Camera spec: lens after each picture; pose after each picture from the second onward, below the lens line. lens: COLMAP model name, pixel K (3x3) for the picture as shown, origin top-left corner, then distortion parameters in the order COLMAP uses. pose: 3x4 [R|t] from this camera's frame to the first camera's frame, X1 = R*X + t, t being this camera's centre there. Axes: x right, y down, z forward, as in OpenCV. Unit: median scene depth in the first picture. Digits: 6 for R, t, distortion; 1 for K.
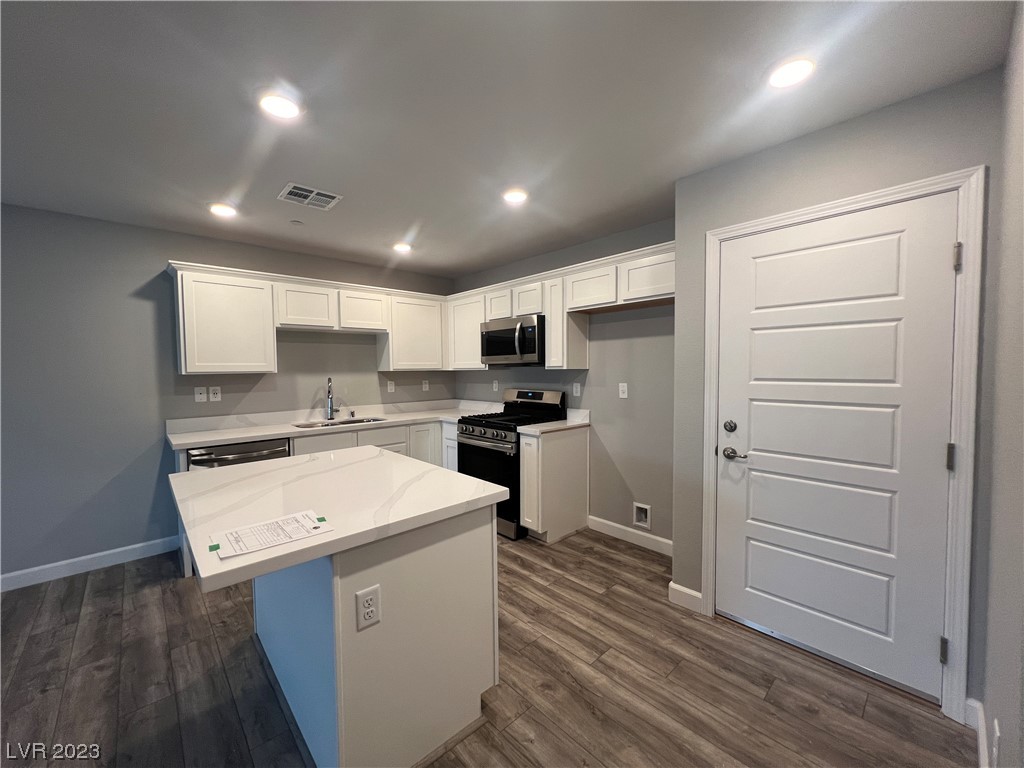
lens RADIAL K [[409.1, 0, 513.4], [0, 409.1, 383.9], [0, 0, 1]] dist [-0.003634, 0.001324]
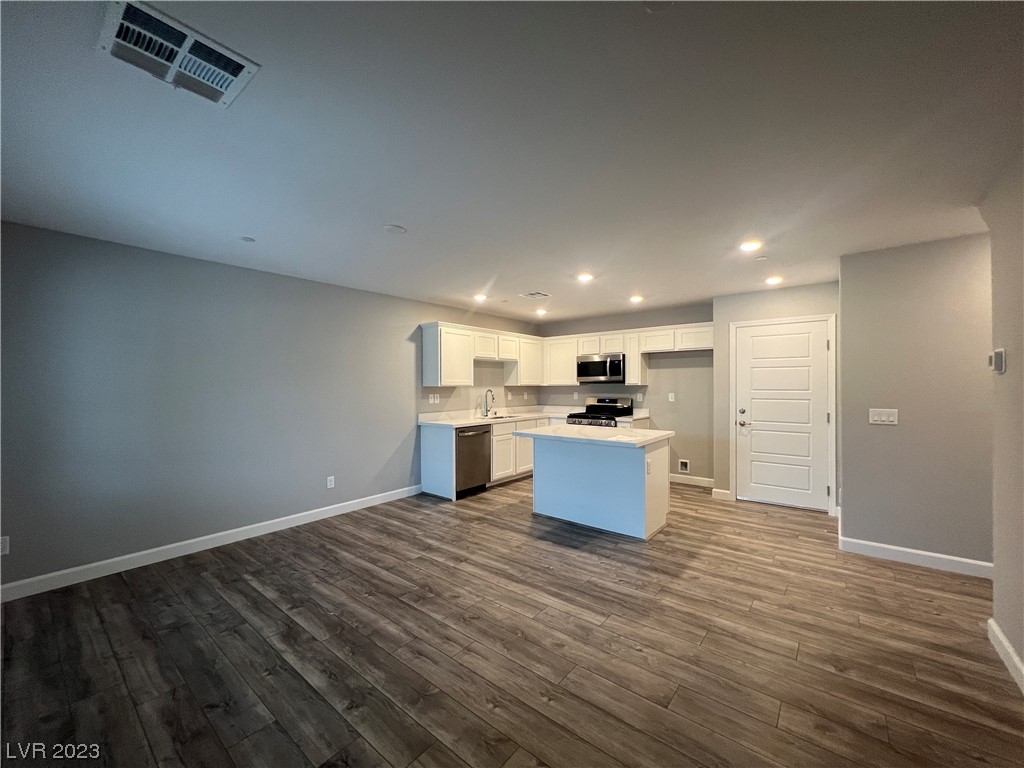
lens RADIAL K [[409.1, 0, 513.3], [0, 409.1, 383.6], [0, 0, 1]] dist [-0.003634, 0.001324]
pose [[0.990151, 0.008067, 0.139769, -0.793191], [-0.001898, 0.999020, -0.044214, 0.044052], [-0.139989, 0.043513, 0.989196, -0.803873]]
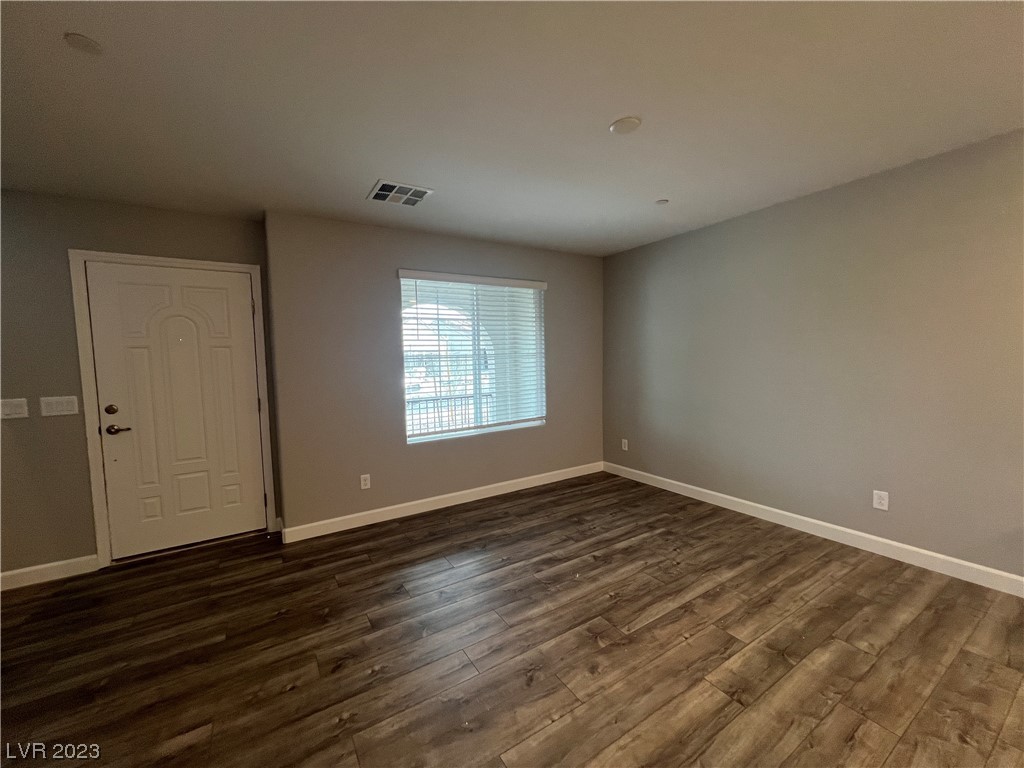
lens RADIAL K [[409.1, 0, 512.3], [0, 409.1, 383.9], [0, 0, 1]] dist [-0.003634, 0.001324]
pose [[-0.191885, 0.079746, -0.978172, -0.172901], [-0.011216, 0.996450, 0.083436, 0.008291], [0.981353, 0.026981, -0.190309, 0.179206]]
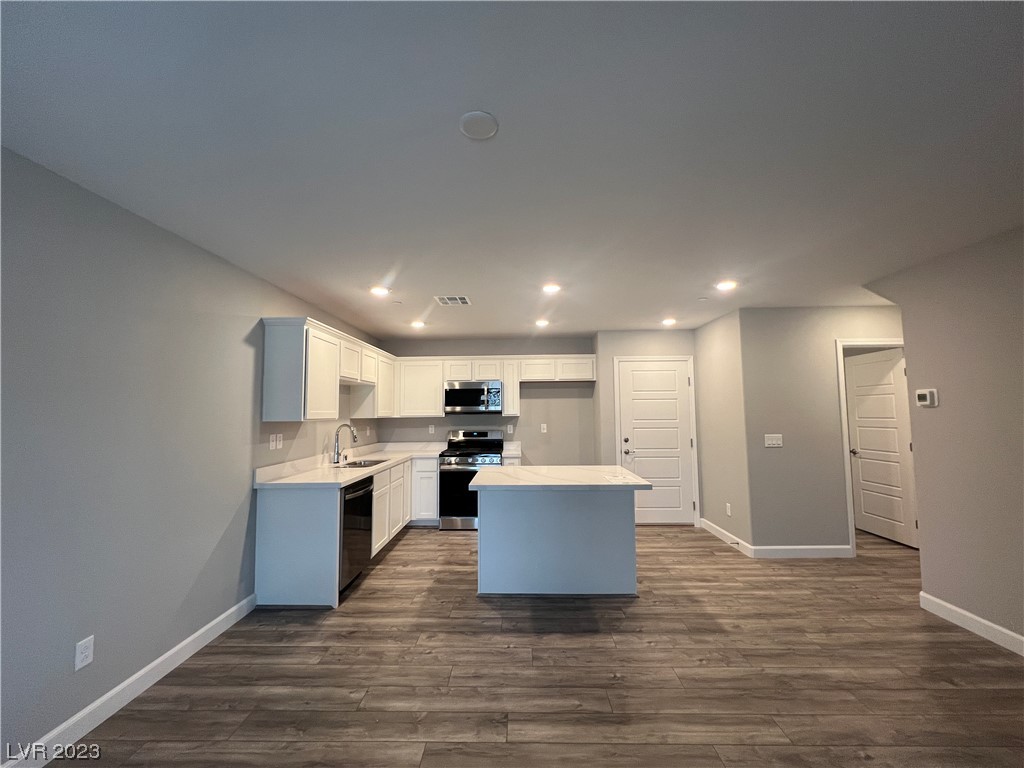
lens RADIAL K [[409.1, 0, 513.0], [0, 409.1, 383.7], [0, 0, 1]] dist [-0.003634, 0.001324]
pose [[0.695798, 0.054911, 0.716136, -1.278306], [0.029887, 0.993996, -0.105254, 0.008374], [-0.717616, 0.094638, 0.689979, -0.144689]]
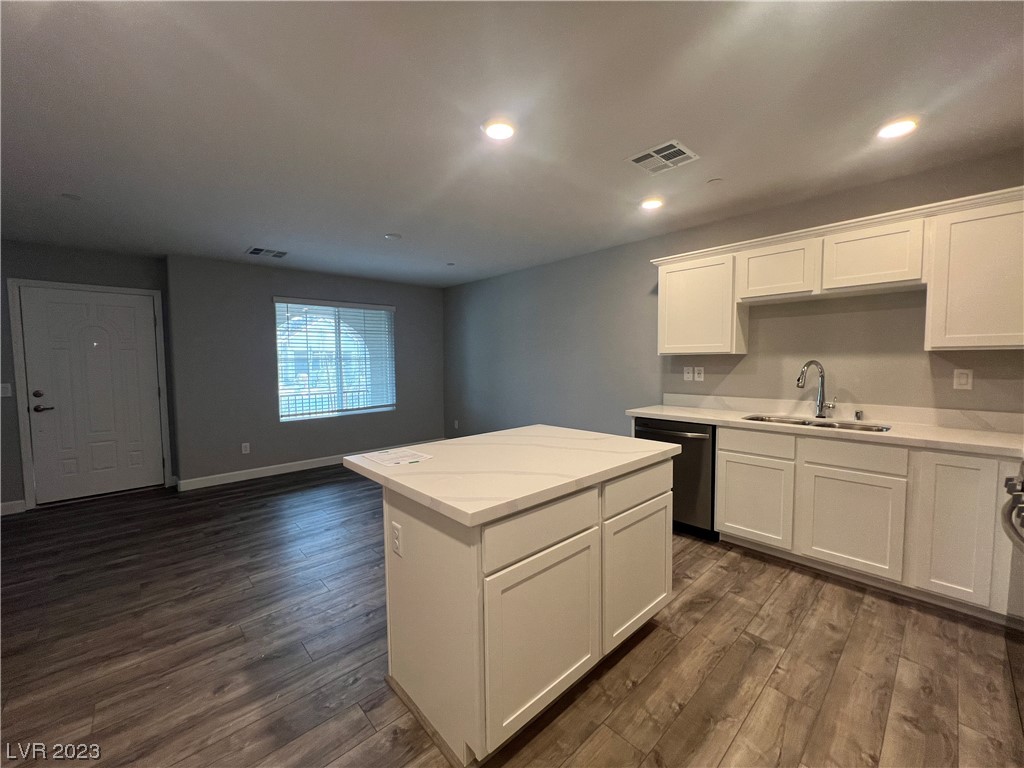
lens RADIAL K [[409.1, 0, 513.2], [0, 409.1, 383.9], [0, 0, 1]] dist [-0.003634, 0.001324]
pose [[-0.005173, 0.071544, -0.997424, 0.403338], [-0.029476, 0.996993, 0.071666, -0.013845], [0.999552, 0.029771, -0.003048, 0.628785]]
